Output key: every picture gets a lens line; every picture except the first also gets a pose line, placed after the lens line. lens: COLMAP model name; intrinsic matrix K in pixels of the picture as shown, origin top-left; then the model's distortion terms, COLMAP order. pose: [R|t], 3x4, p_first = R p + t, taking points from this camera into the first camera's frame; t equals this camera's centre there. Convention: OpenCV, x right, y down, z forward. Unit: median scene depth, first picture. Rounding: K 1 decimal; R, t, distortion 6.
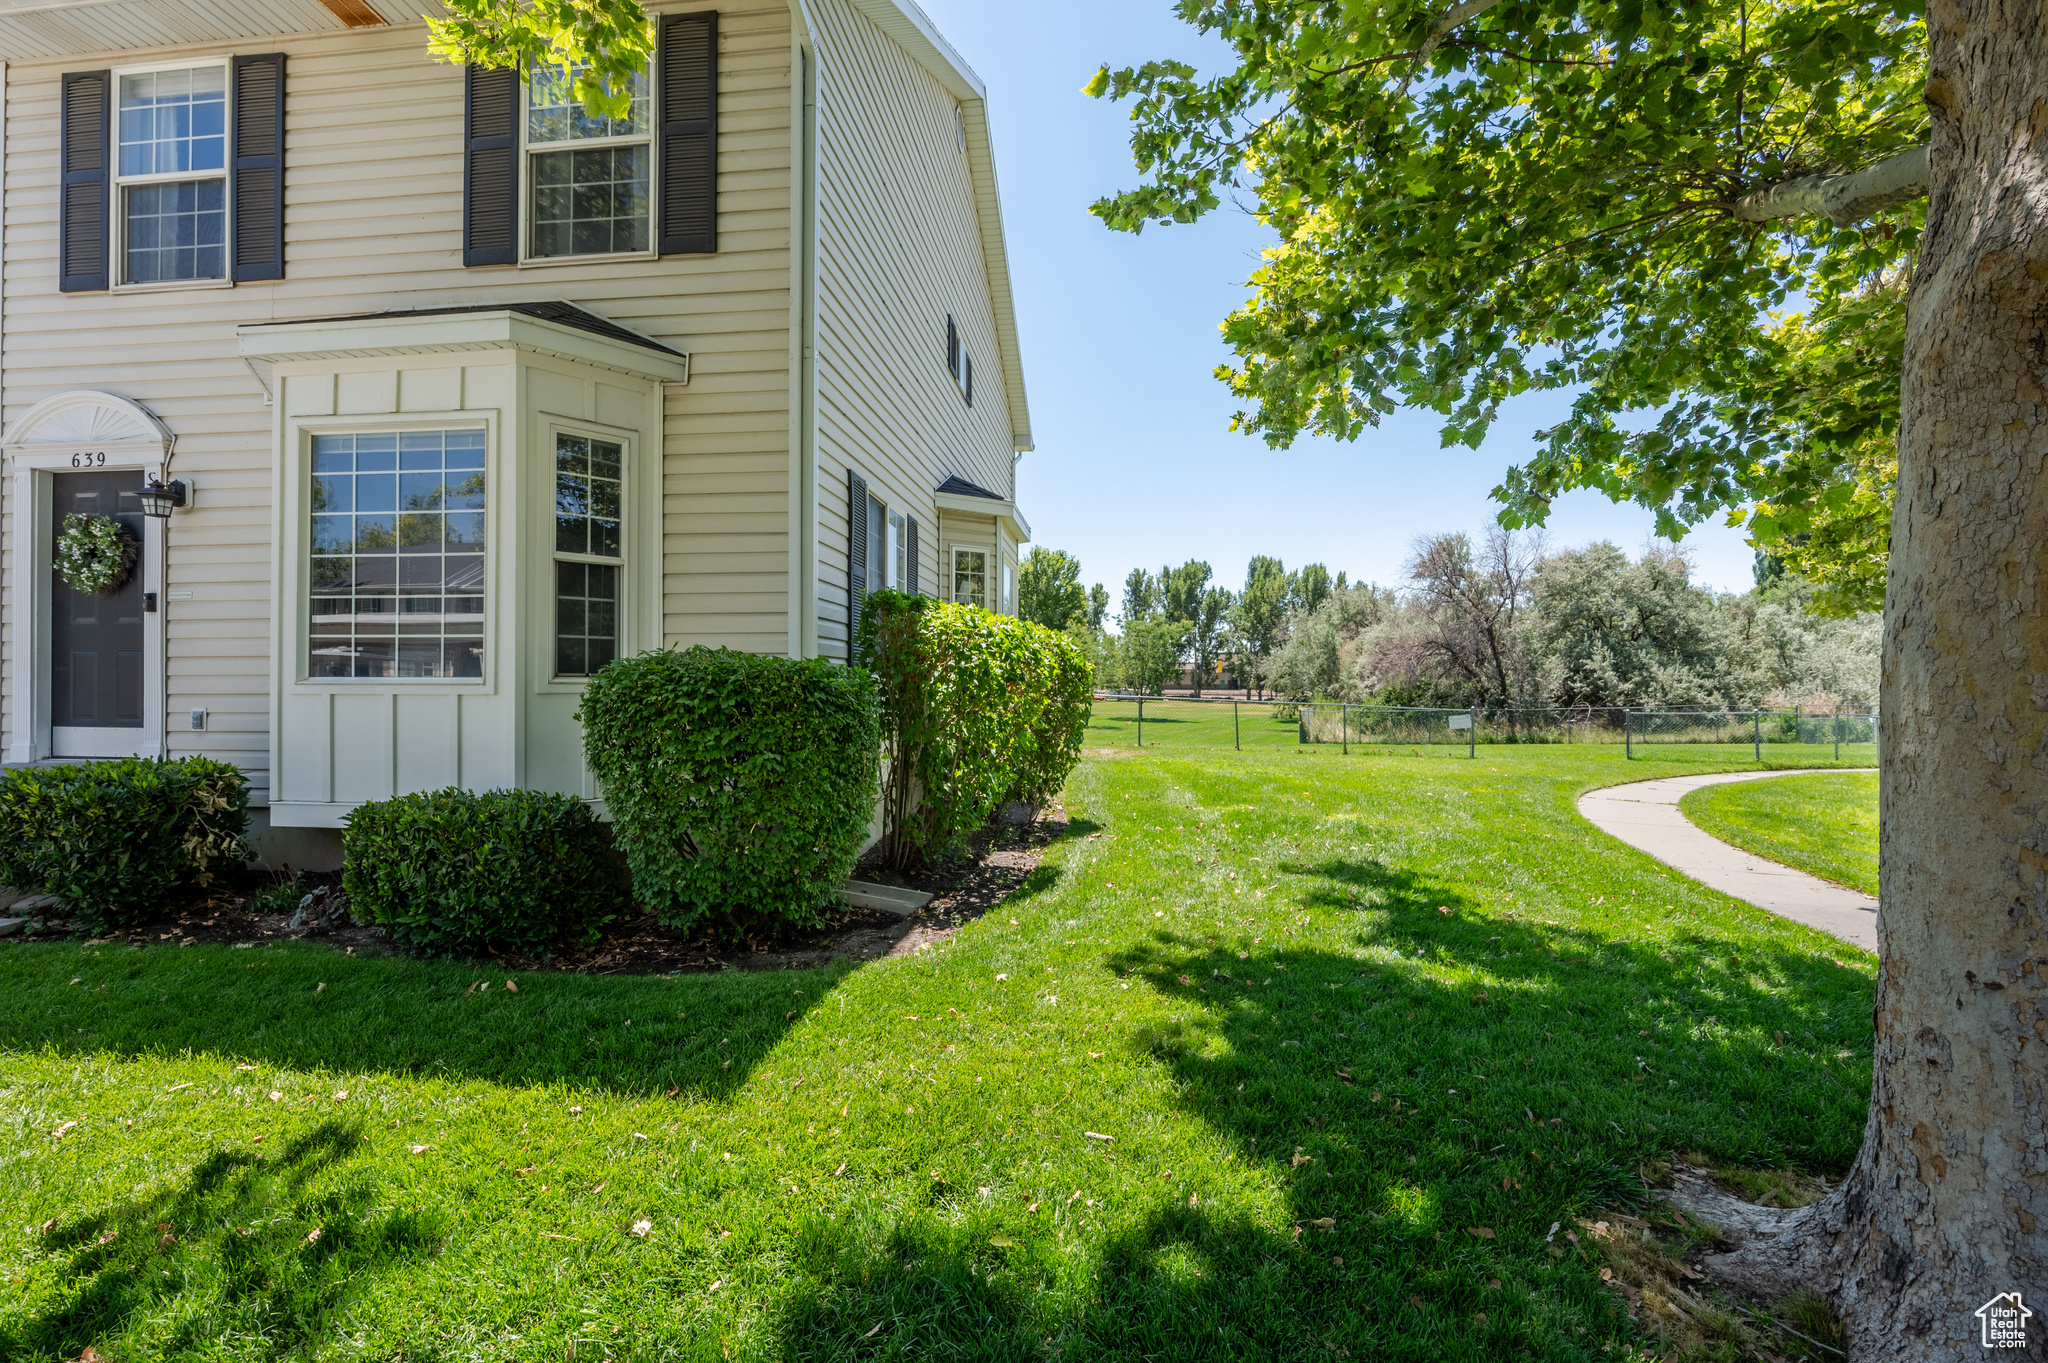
lens RADIAL K [[858.0, 0, 1018.3], [0, 858.0, 686.5], [0, 0, 1]] dist [-0.001385, -0.000545]
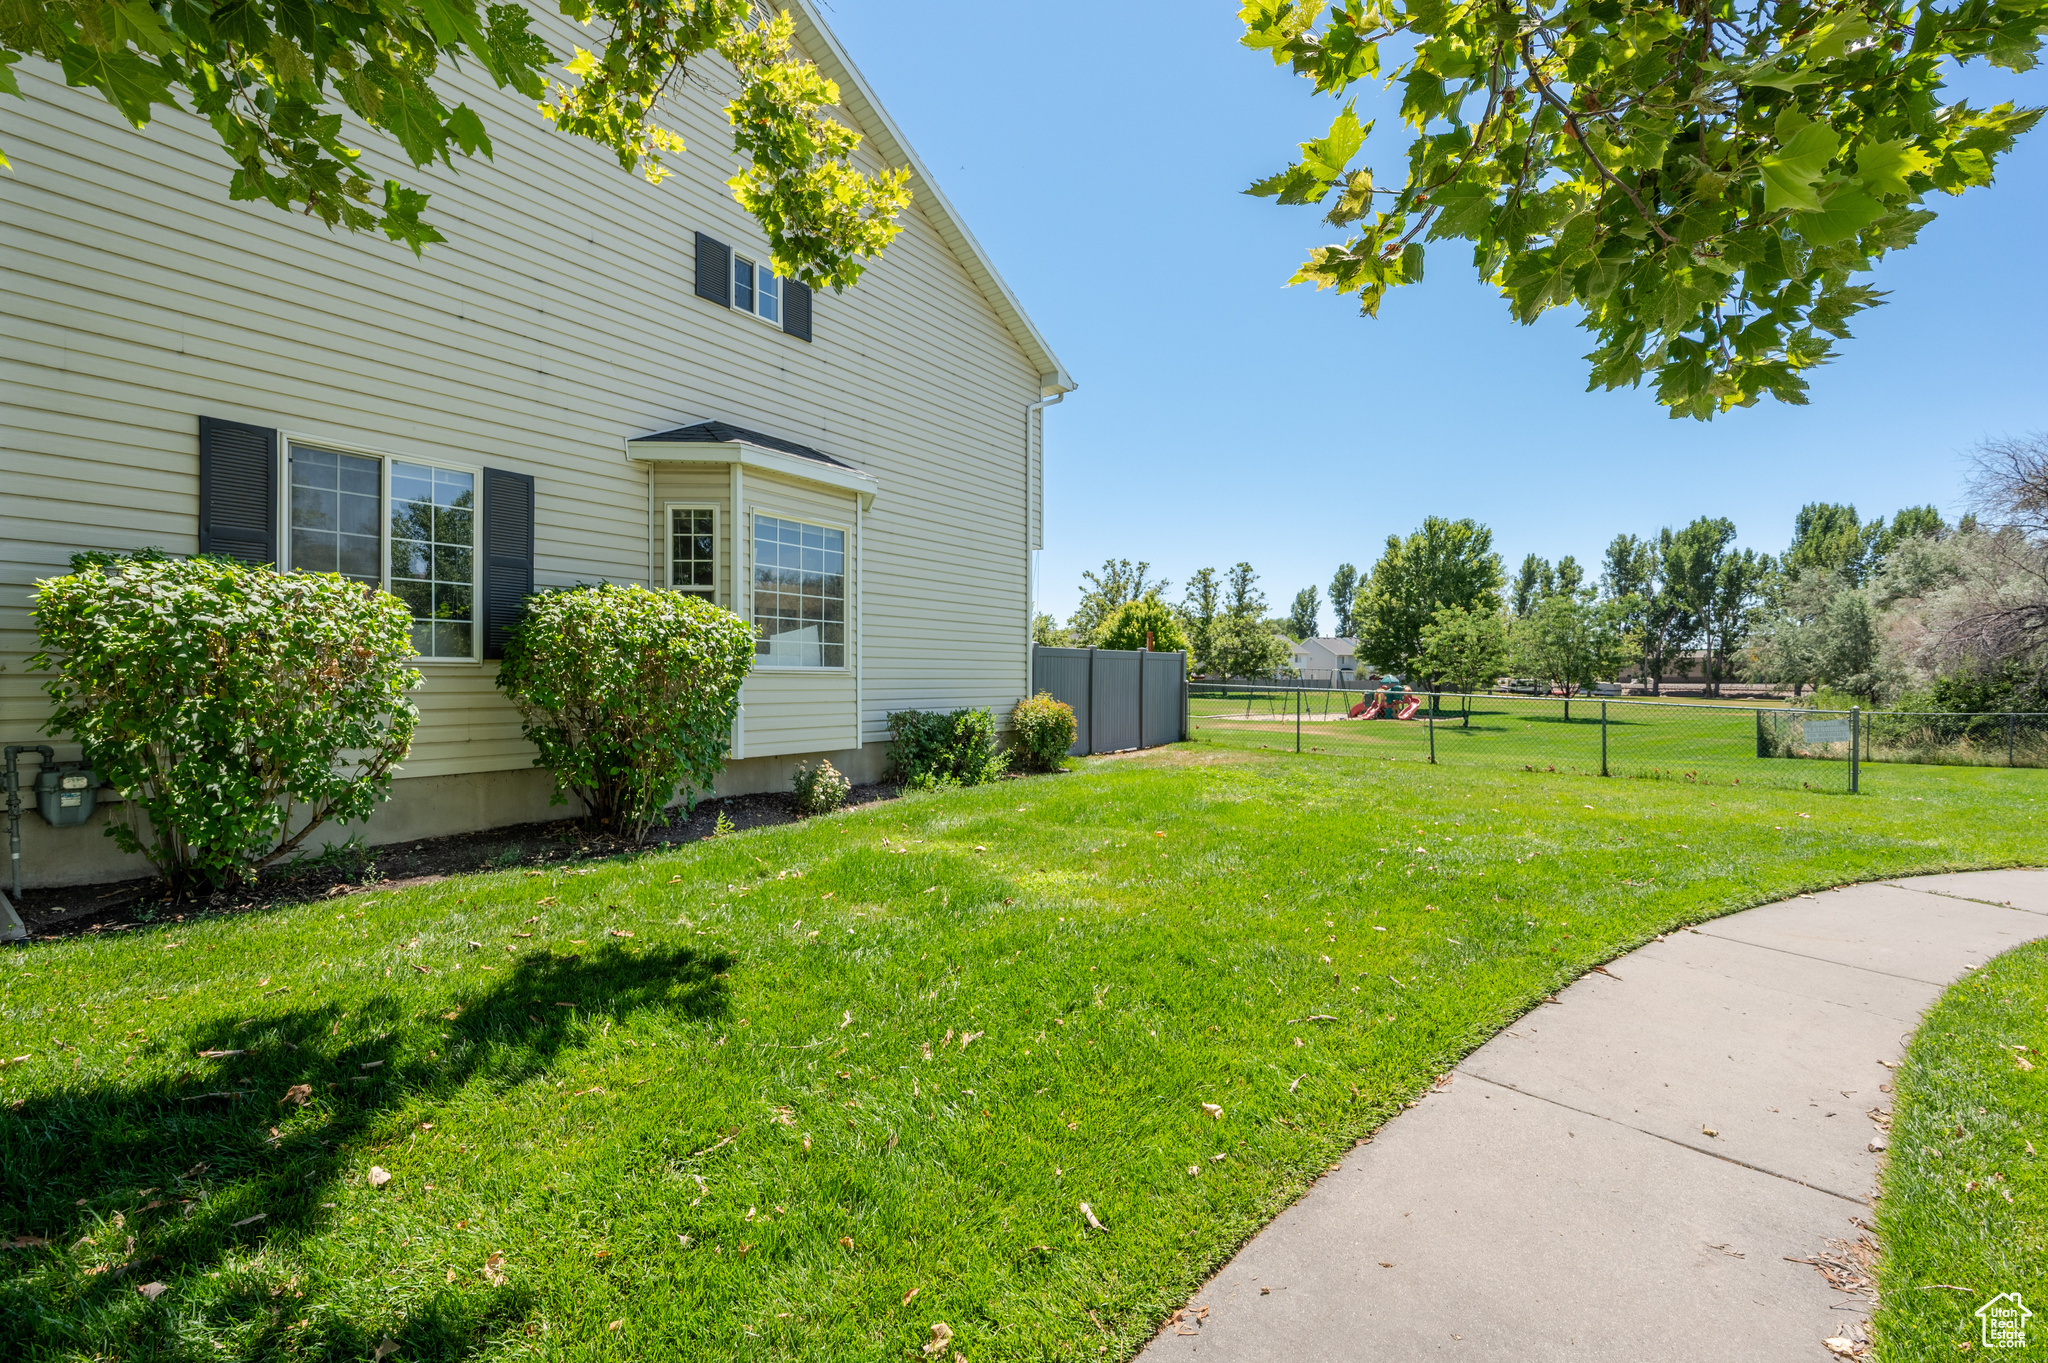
lens RADIAL K [[858.0, 0, 1029.7], [0, 858.0, 678.7], [0, 0, 1]] dist [-0.001385, -0.000545]
pose [[0.880761, -0.003050, -0.473550, 0.619213], [0.001831, 0.999994, -0.003034, 0.010687], [0.473557, 0.001806, 0.880762, 0.416092]]
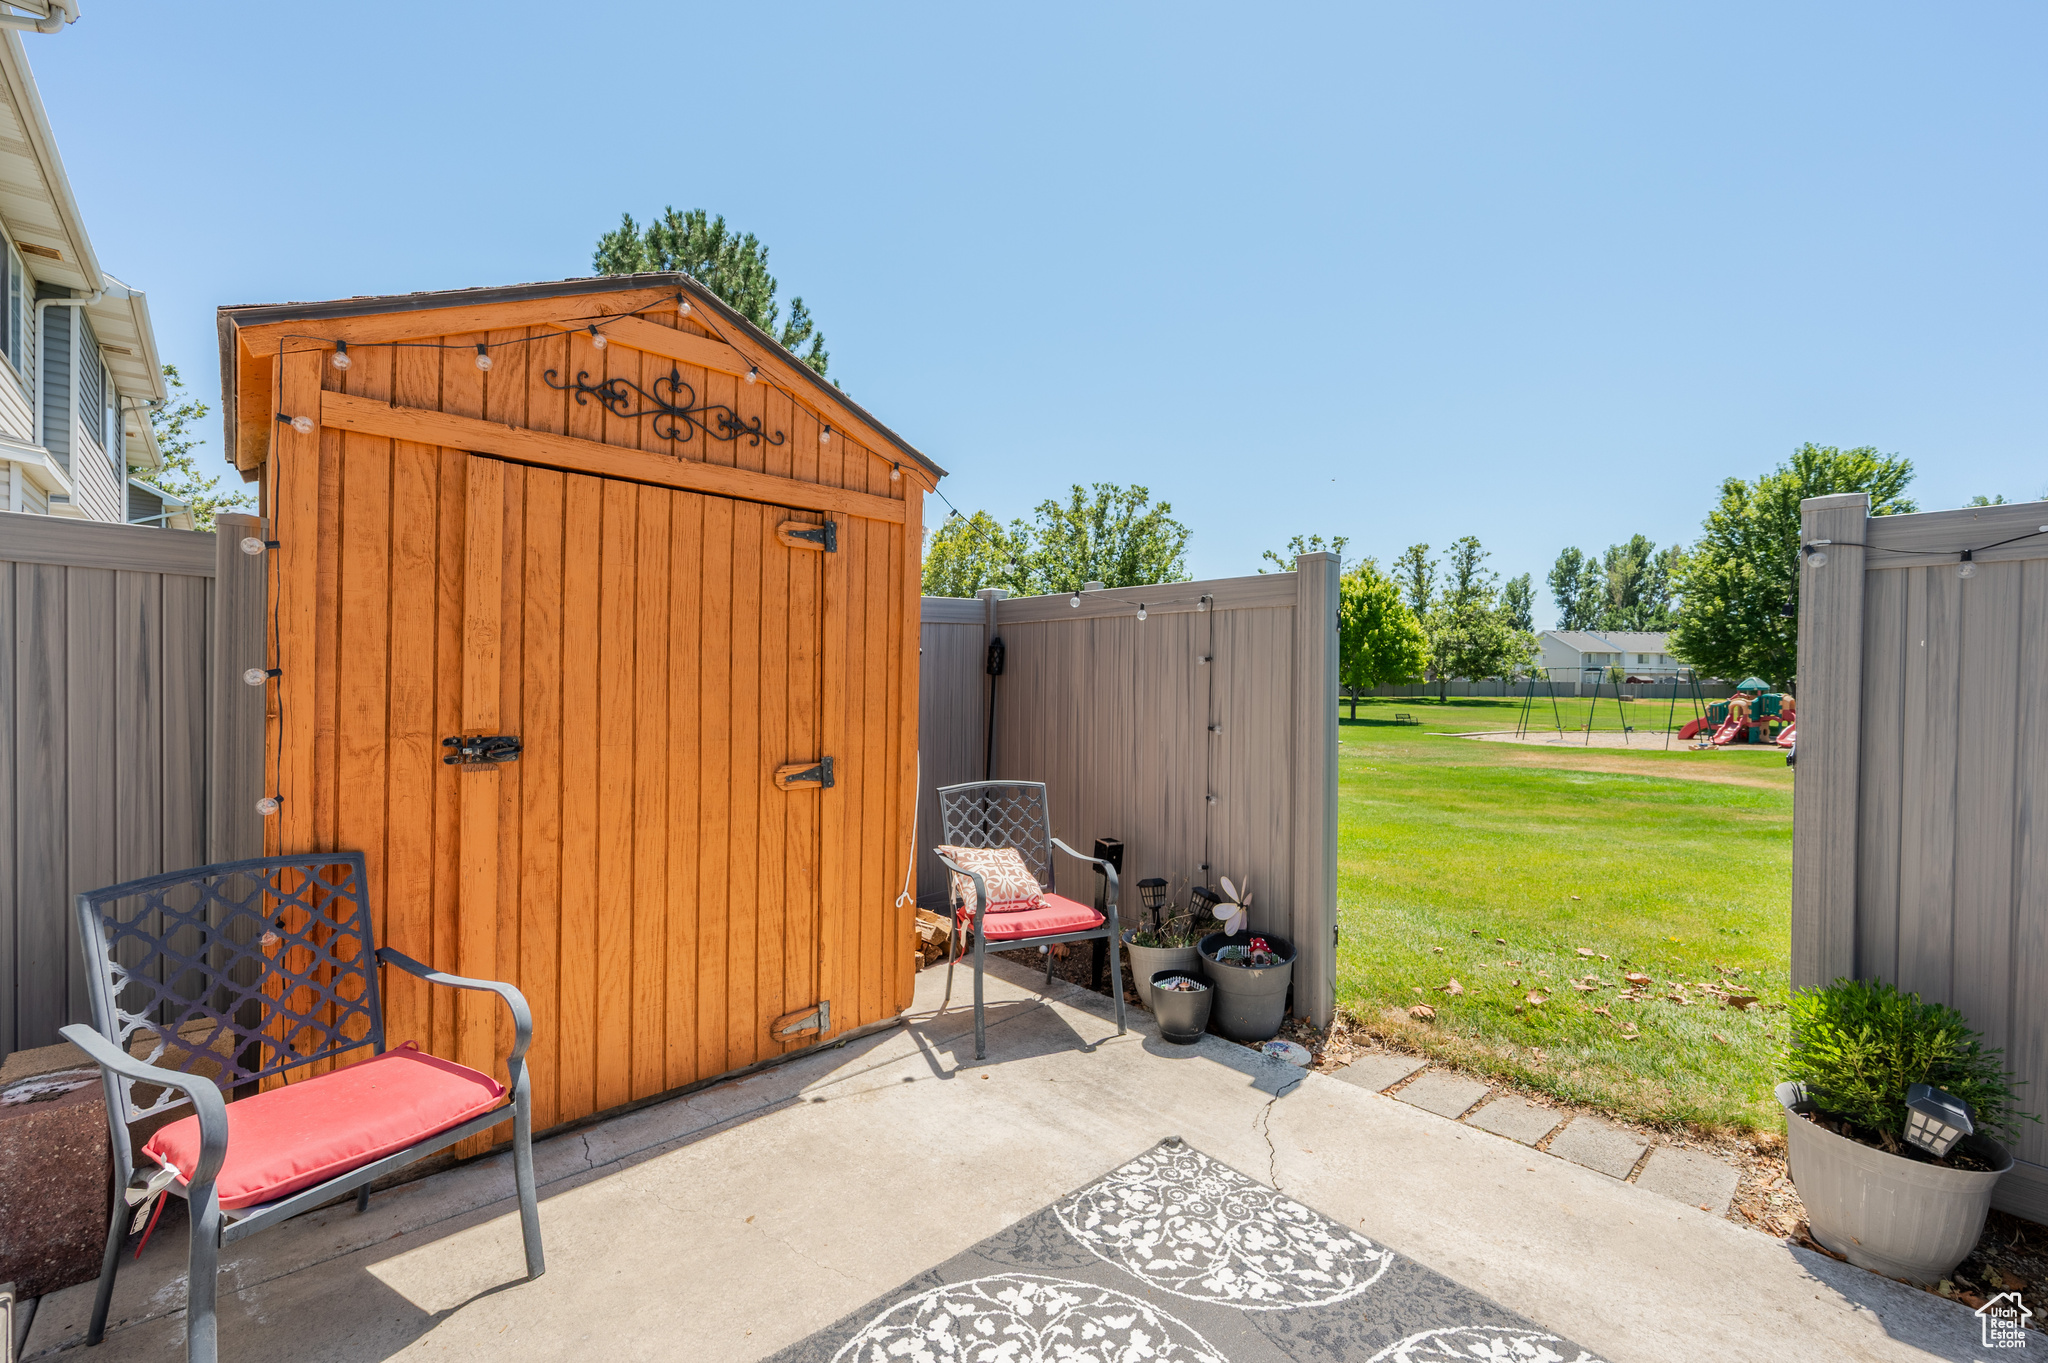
lens RADIAL K [[858.0, 0, 1019.6], [0, 858.0, 684.0], [0, 0, 1]] dist [-0.001385, -0.000545]
pose [[0.769638, 0.008114, -0.638429, -0.262492], [-0.006074, 0.999967, 0.005387, -0.004590], [0.638452, -0.000268, 0.769662, 1.928725]]
